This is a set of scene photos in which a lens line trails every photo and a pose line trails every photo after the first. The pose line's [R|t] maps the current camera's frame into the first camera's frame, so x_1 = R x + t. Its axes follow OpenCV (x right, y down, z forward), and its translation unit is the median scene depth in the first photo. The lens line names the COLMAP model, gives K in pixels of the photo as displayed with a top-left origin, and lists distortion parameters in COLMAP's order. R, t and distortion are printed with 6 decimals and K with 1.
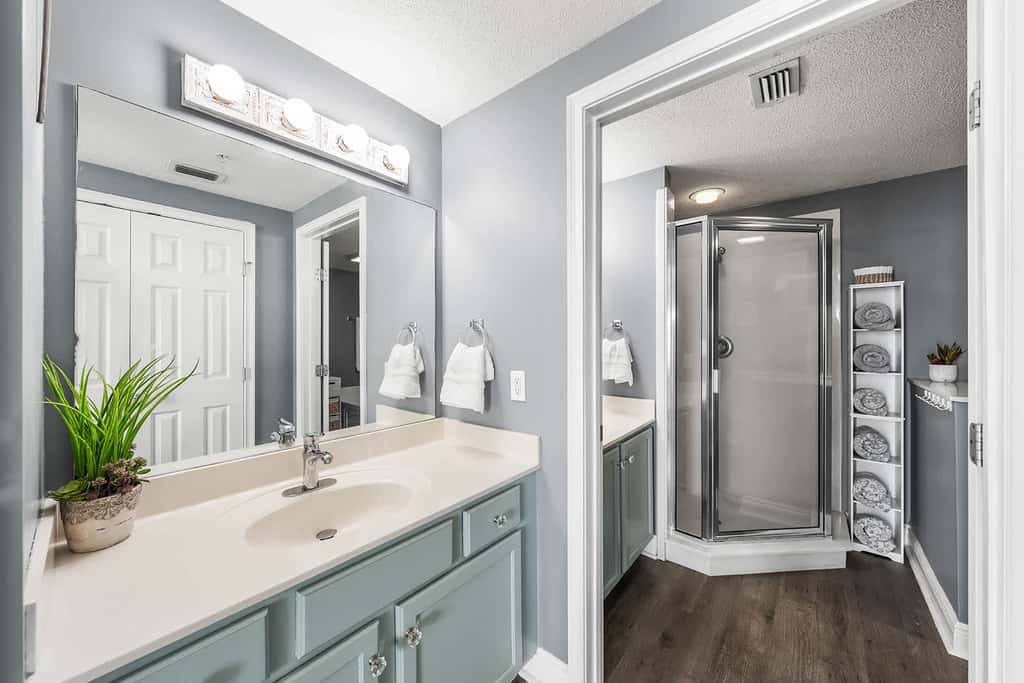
lens RADIAL K [[362.9, 0, 501.8], [0, 362.9, 337.9], [0, 0, 1]] dist [-0.002734, -0.000160]
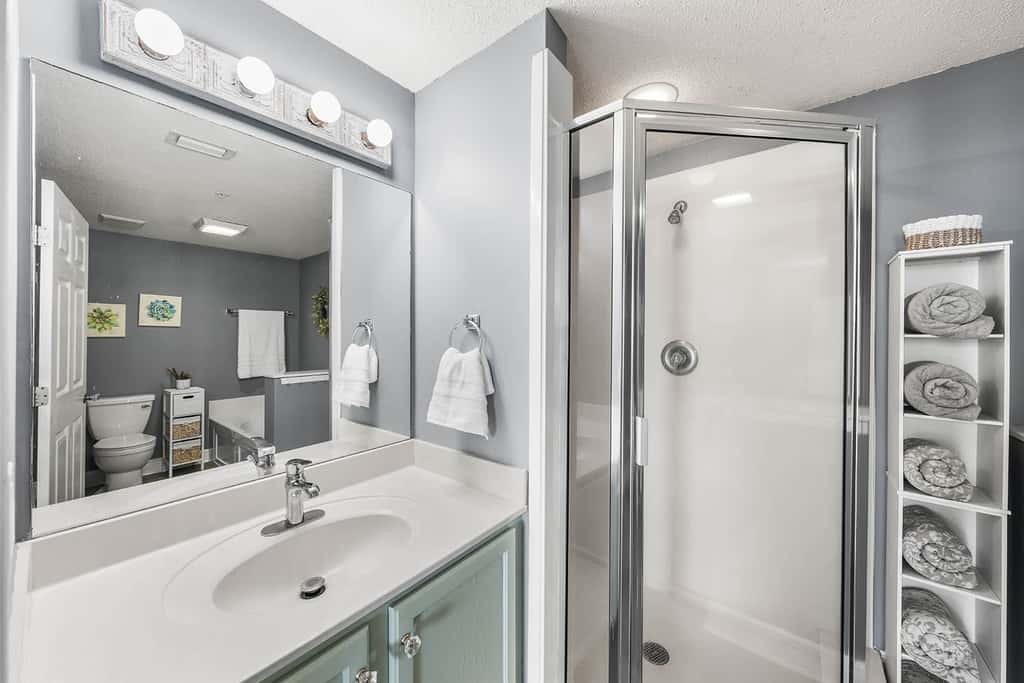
lens RADIAL K [[378.8, 0, 510.4], [0, 378.8, 334.1], [0, 0, 1]] dist [-0.000729, 0.001006]
pose [[0.999758, 0.002860, 0.021808, 0.365829], [-0.003117, 0.999926, 0.011737, -0.027378], [-0.021773, -0.011802, 0.999693, 0.441751]]
